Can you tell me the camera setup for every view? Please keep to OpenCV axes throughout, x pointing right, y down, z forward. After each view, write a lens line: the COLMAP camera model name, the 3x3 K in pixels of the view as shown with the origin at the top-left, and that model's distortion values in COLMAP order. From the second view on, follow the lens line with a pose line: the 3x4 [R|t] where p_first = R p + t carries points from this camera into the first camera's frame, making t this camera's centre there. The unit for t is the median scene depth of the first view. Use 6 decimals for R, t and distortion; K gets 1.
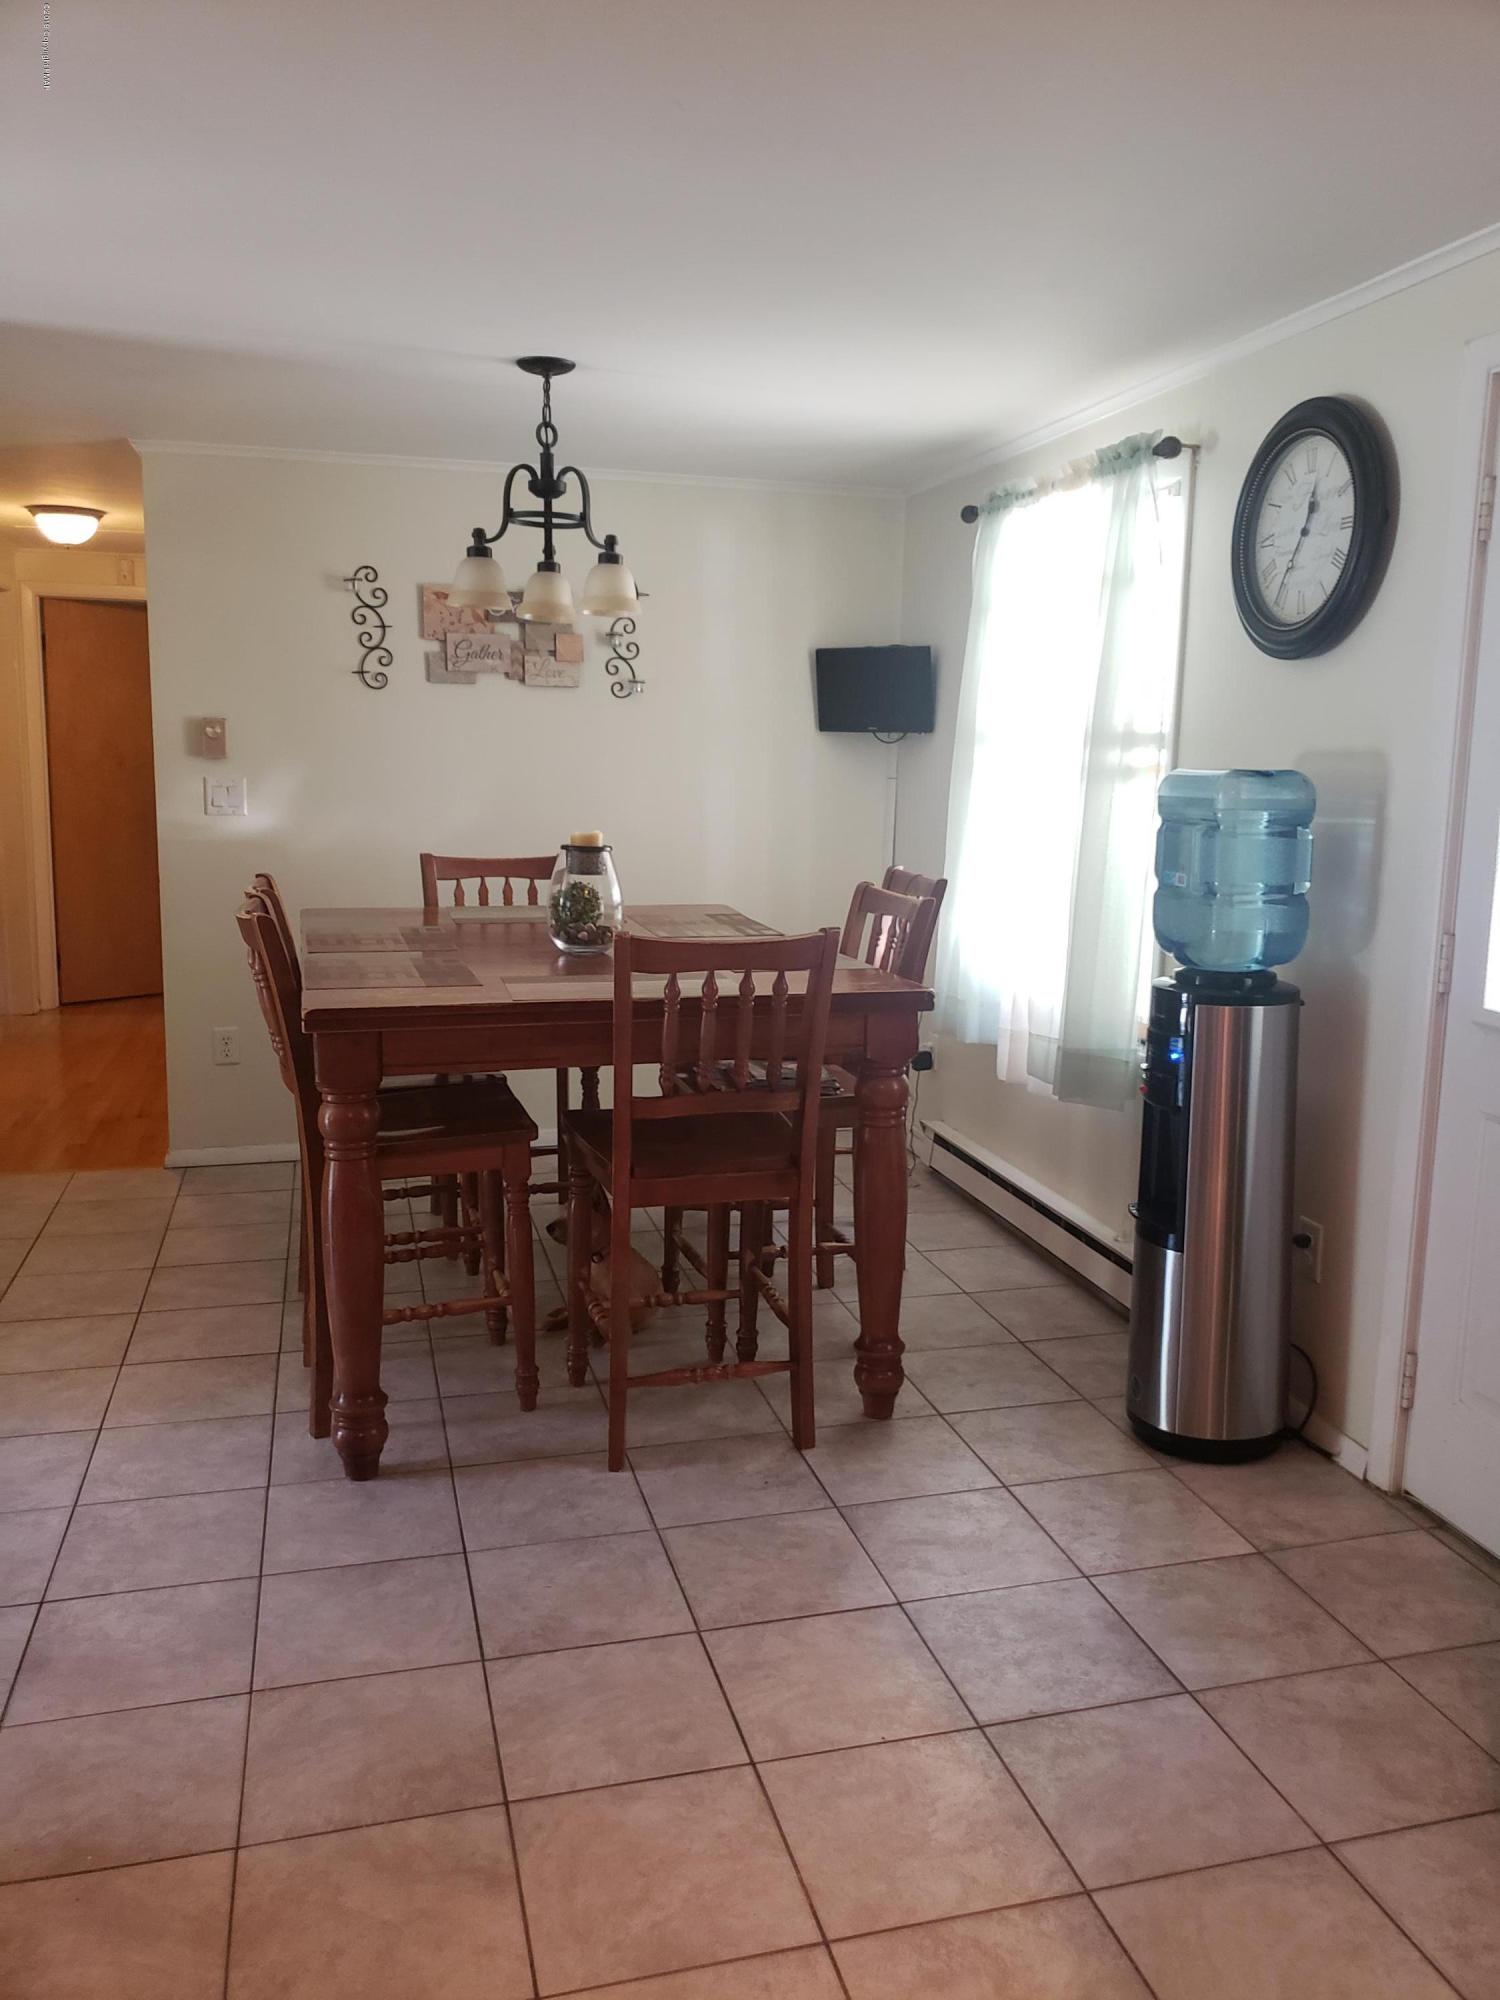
lens RADIAL K [[1561.0, 0, 780.9], [0, 1561.0, 978.7], [0, 0, 1]] dist [0.089888, -0.176549]
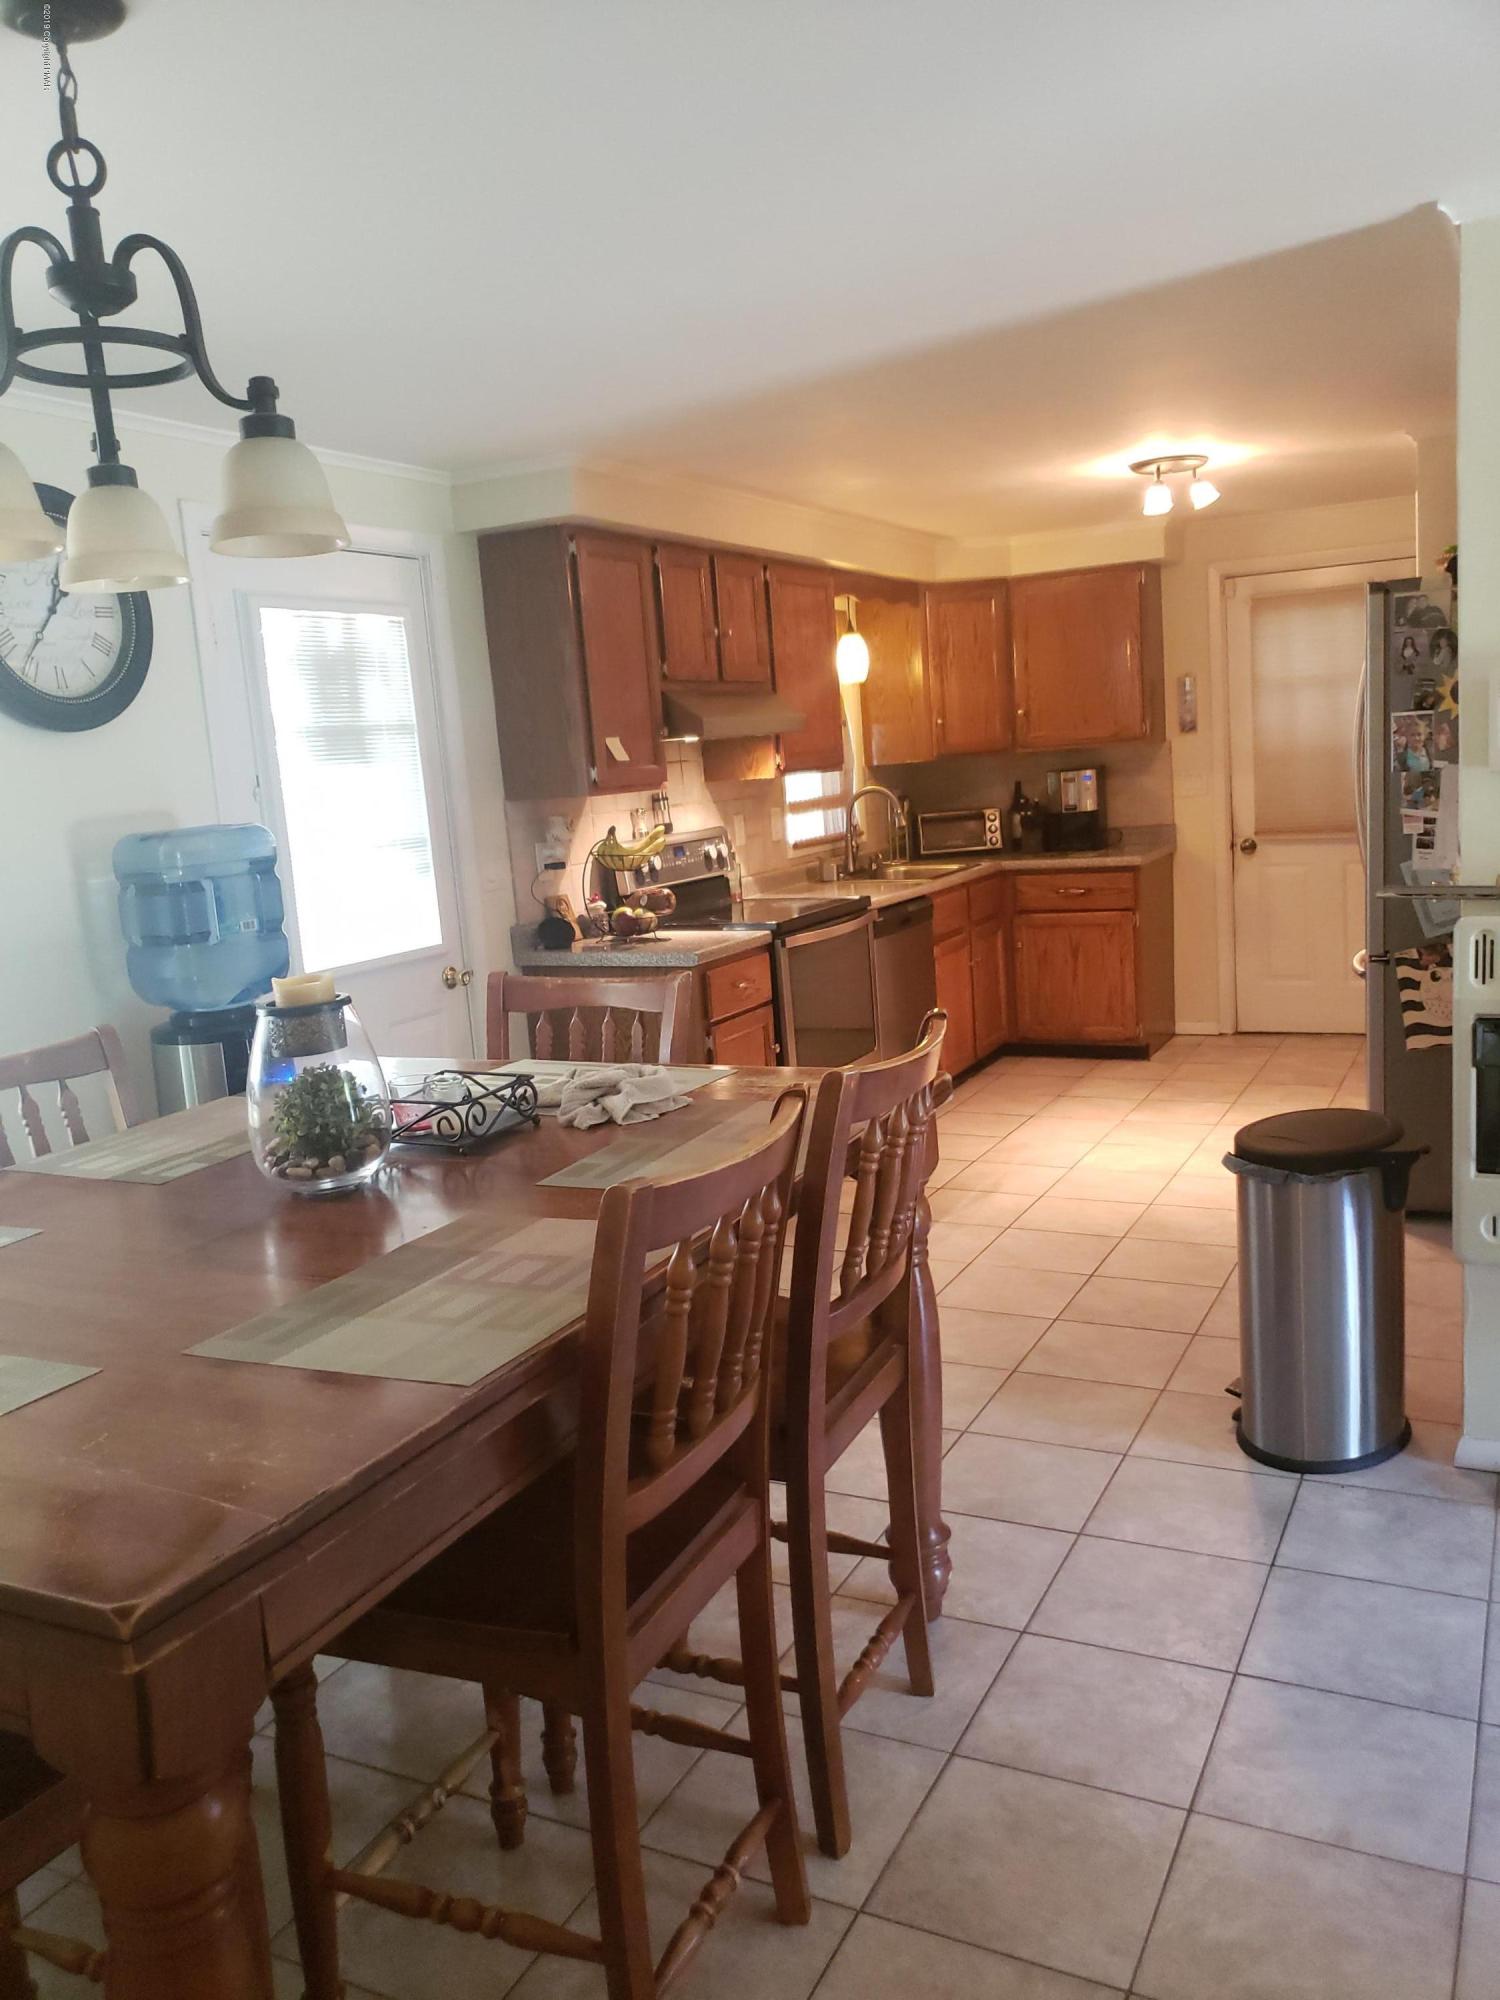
lens RADIAL K [[1561.0, 0, 780.9], [0, 1561.0, 978.7], [0, 0, 1]] dist [0.089888, -0.176549]
pose [[-0.742527, -0.063971, 0.666754, -0.793307], [0.157572, 0.950810, 0.266704, -0.274984], [-0.651018, 0.303097, -0.695922, 1.607788]]
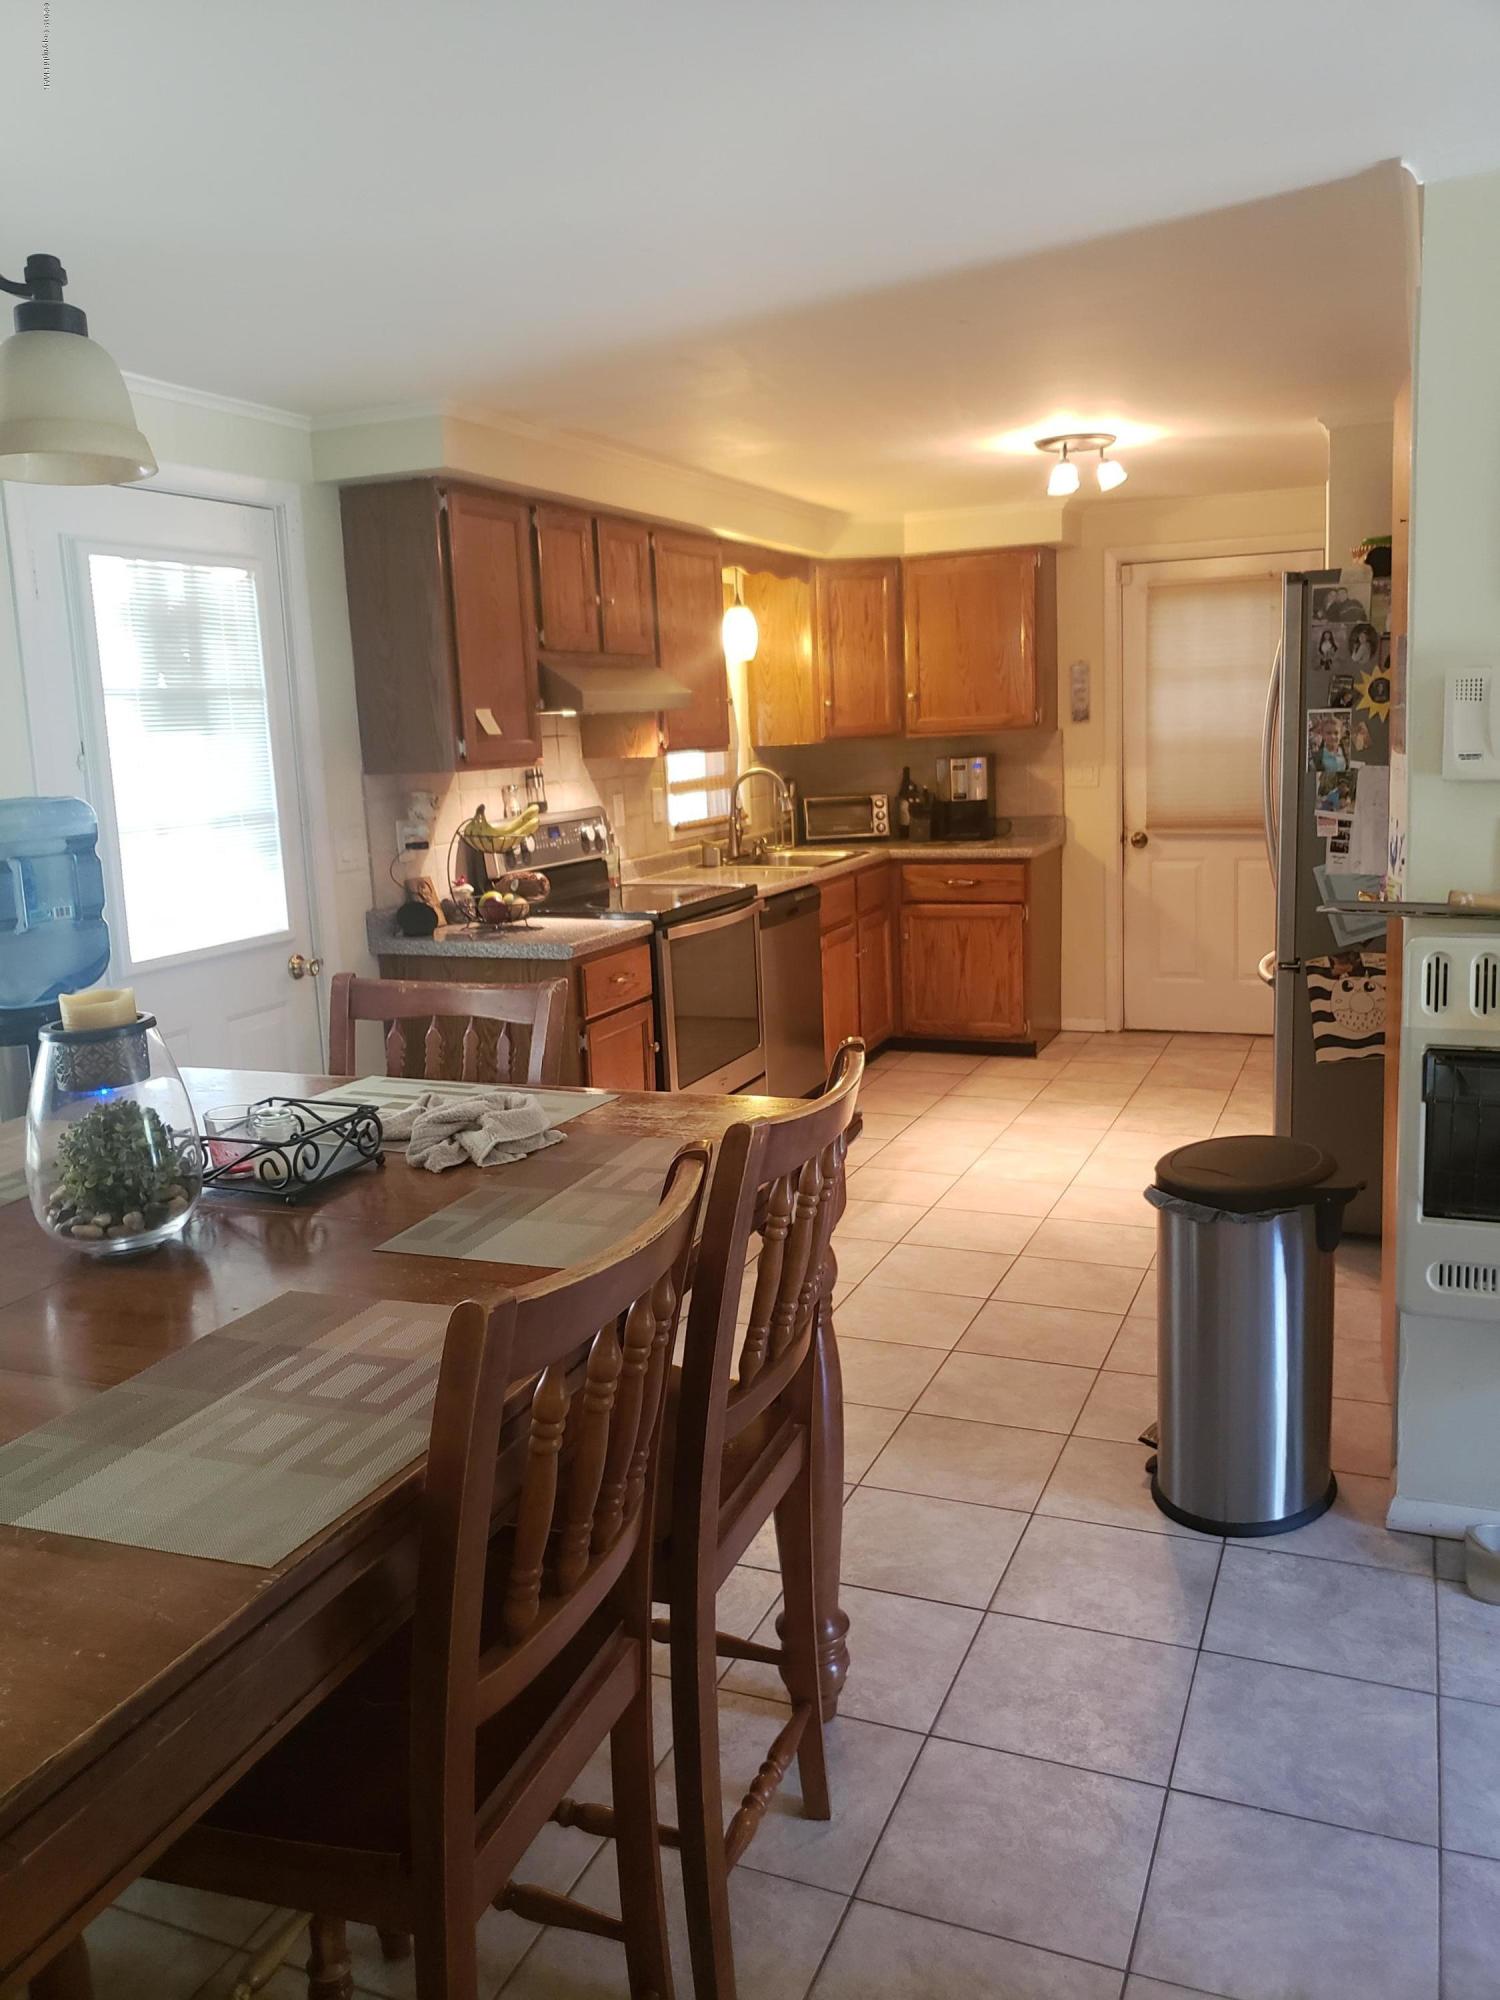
lens RADIAL K [[1559.3, 0, 757.3], [0, 1559.3, 957.6], [0, 0, 1]] dist [0.022523, -0.010286]
pose [[-0.784457, -0.080339, 0.614958, -0.710543], [0.121192, 0.952600, 0.279045, -0.266555], [-0.608227, 0.293426, -0.737537, 1.529558]]
